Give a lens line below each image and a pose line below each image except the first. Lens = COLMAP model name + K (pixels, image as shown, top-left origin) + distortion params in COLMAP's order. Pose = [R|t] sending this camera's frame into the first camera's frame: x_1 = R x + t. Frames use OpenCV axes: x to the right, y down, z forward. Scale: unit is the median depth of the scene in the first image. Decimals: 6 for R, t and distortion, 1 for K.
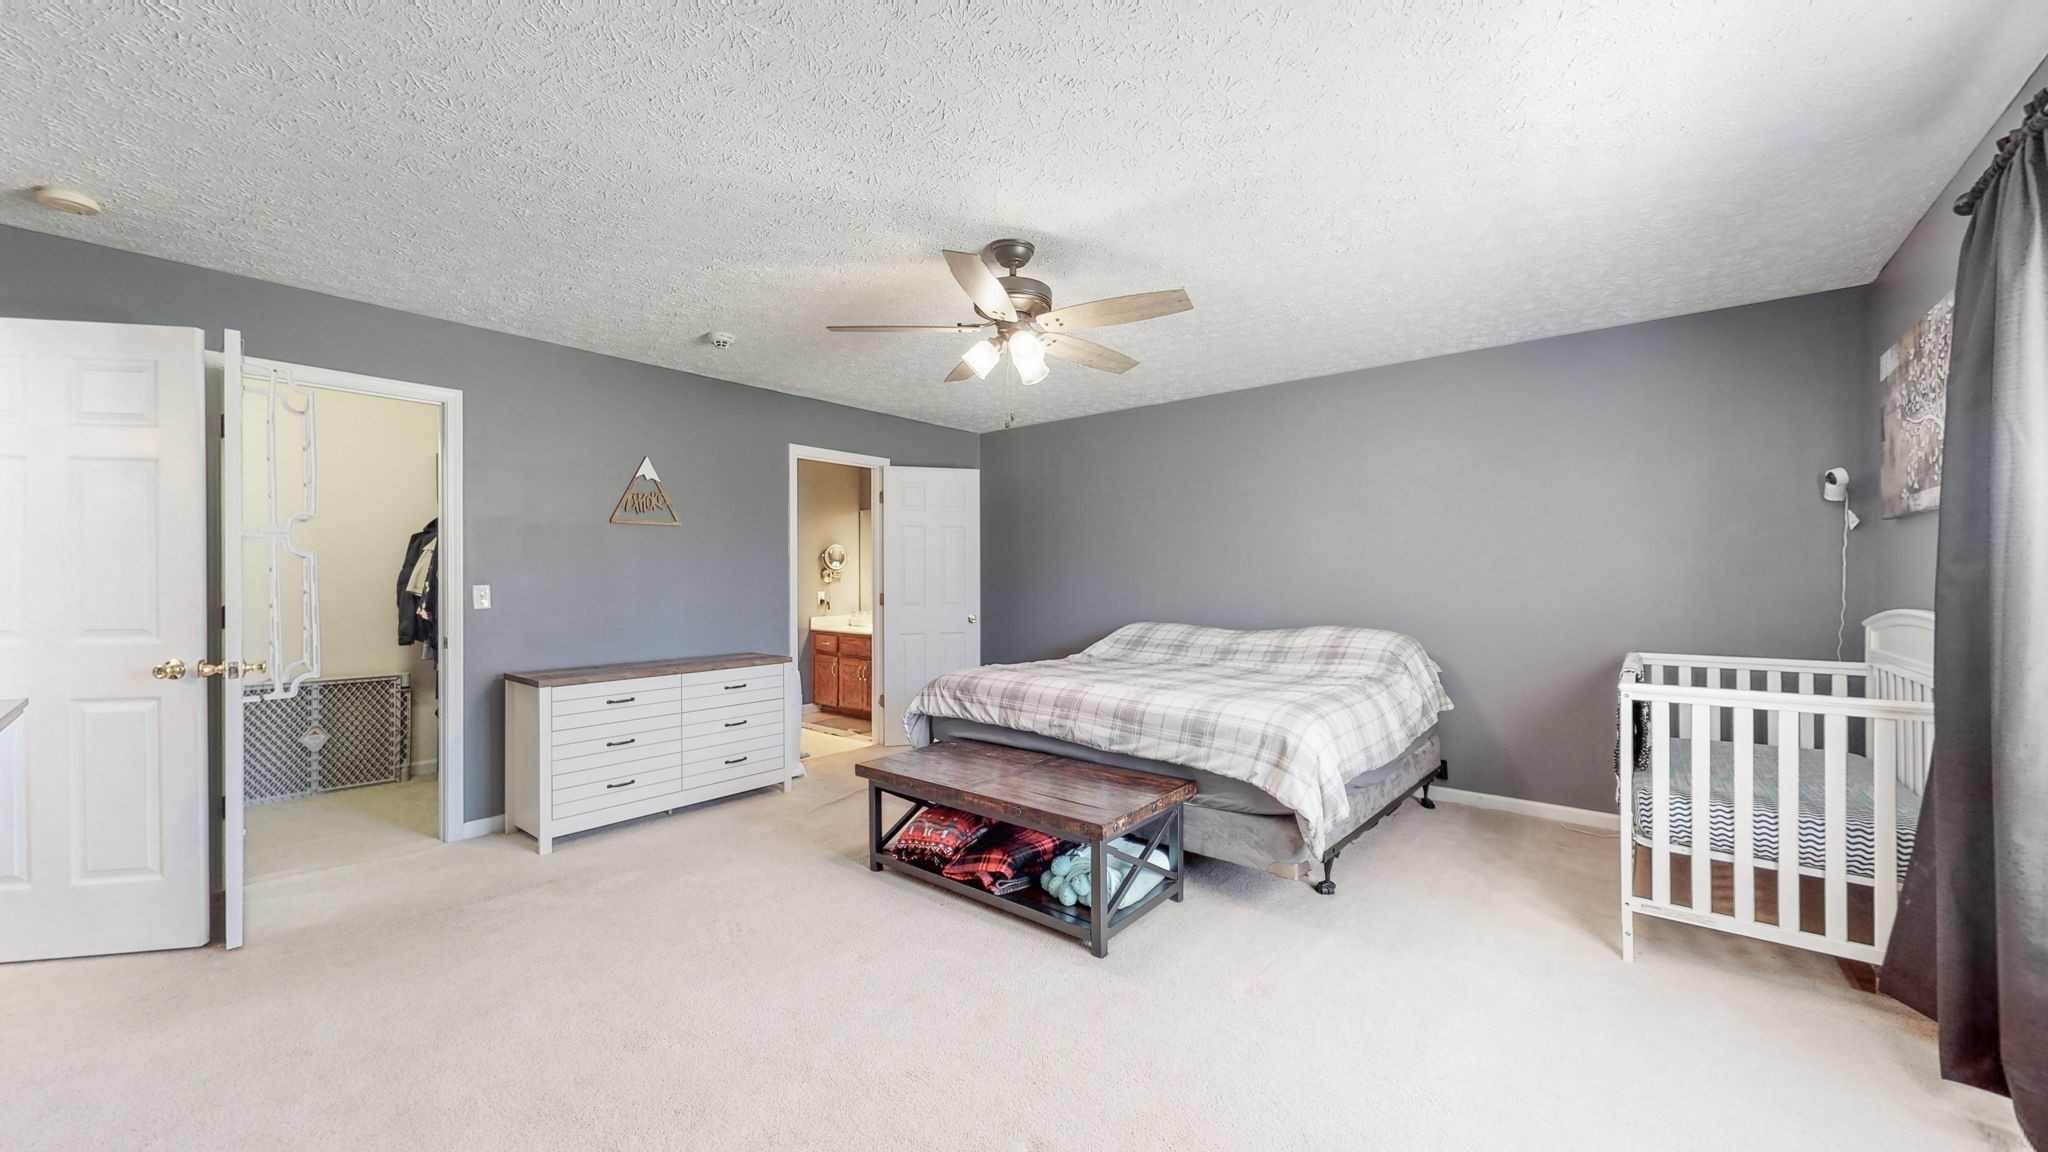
lens RADIAL K [[747.9, 0, 1024.0], [0, 747.9, 576.0], [0, 0, 1]] dist [-0.000631, -0.000029]
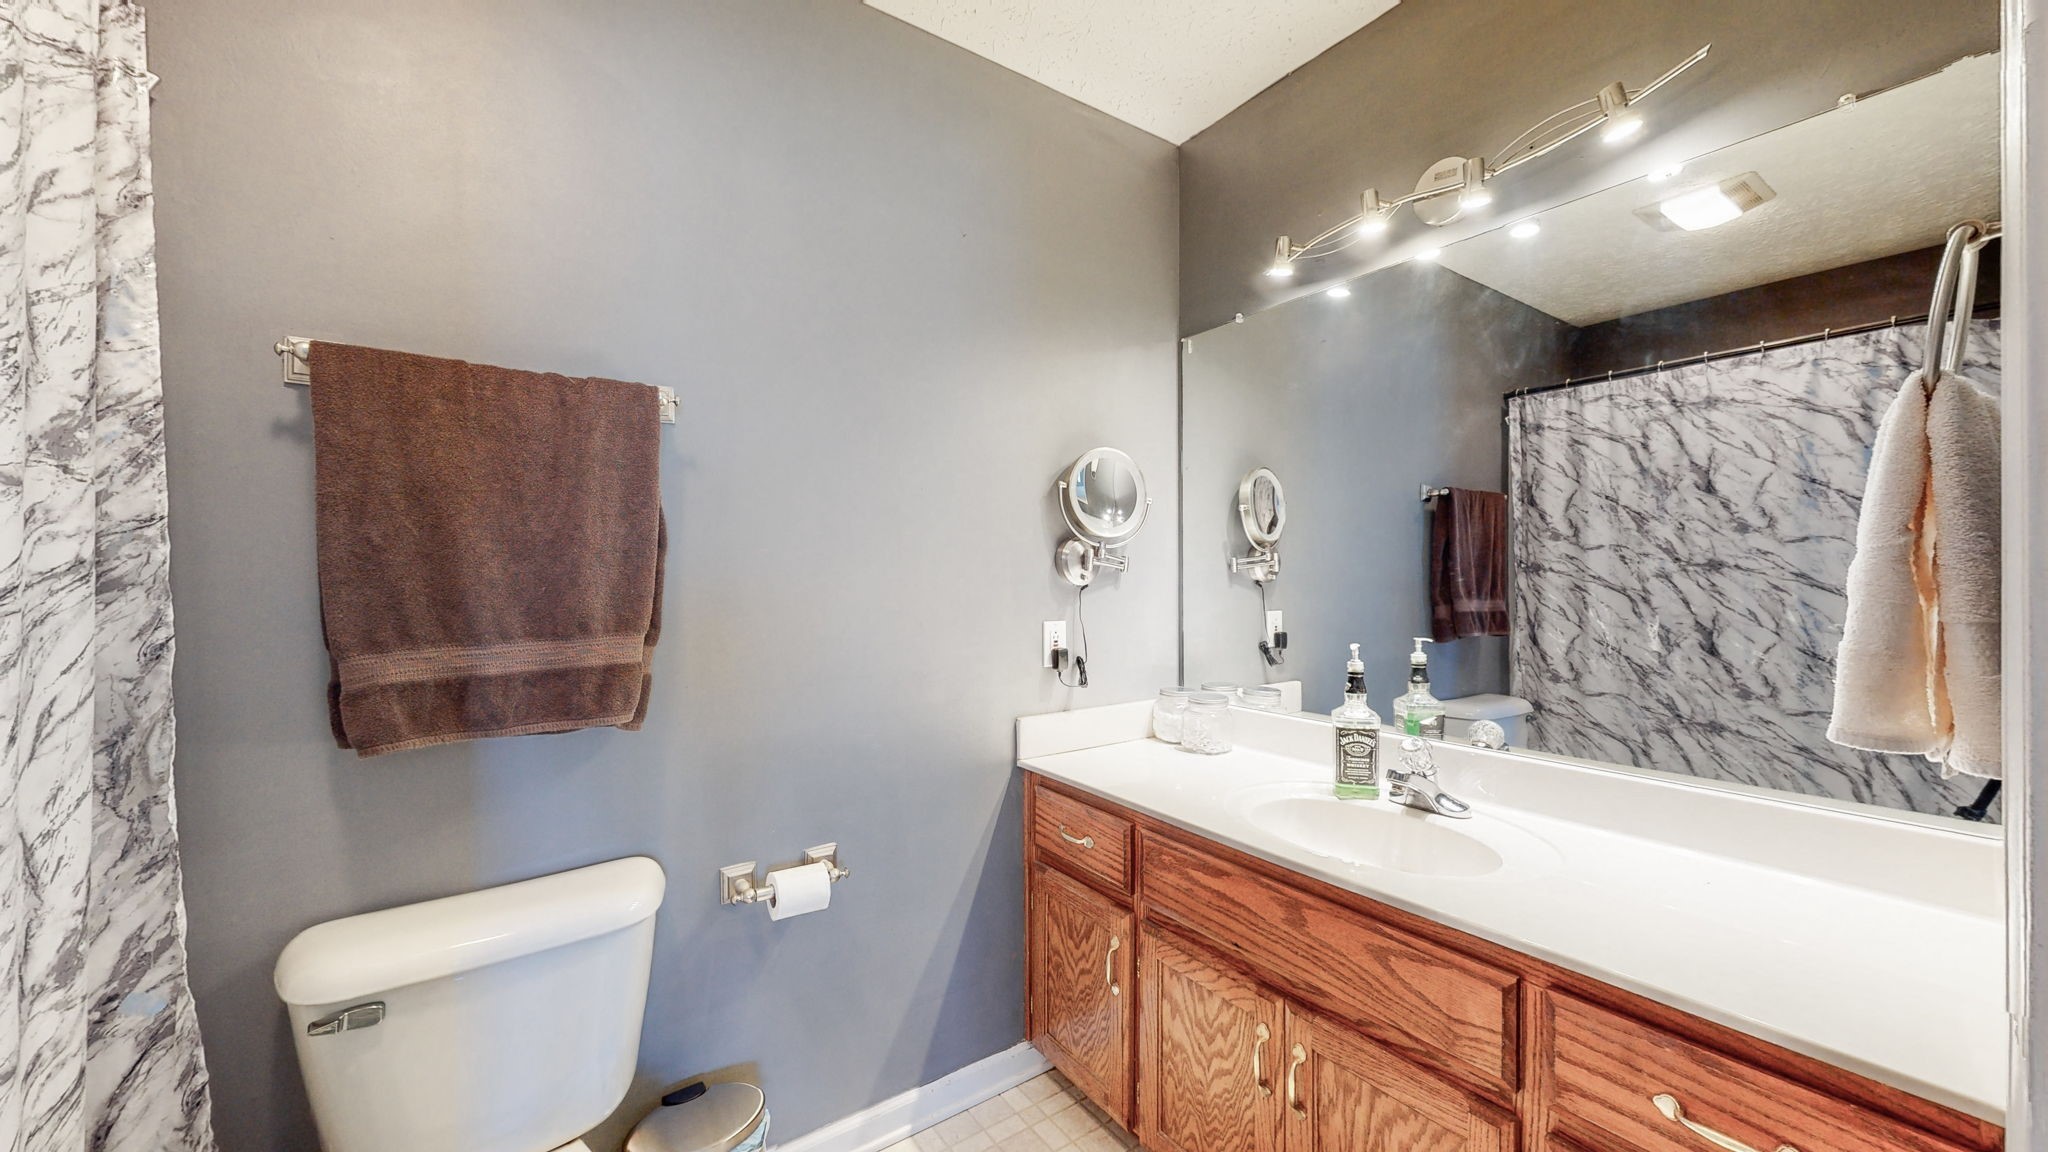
lens RADIAL K [[747.9, 0, 1024.0], [0, 747.9, 576.0], [0, 0, 1]] dist [-0.000631, -0.000029]
pose [[0.964590, 0.002811, -0.263738, -0.211666], [-0.001716, 0.999989, 0.004380, 0.003750], [0.263747, -0.003772, 0.964584, 0.738590]]
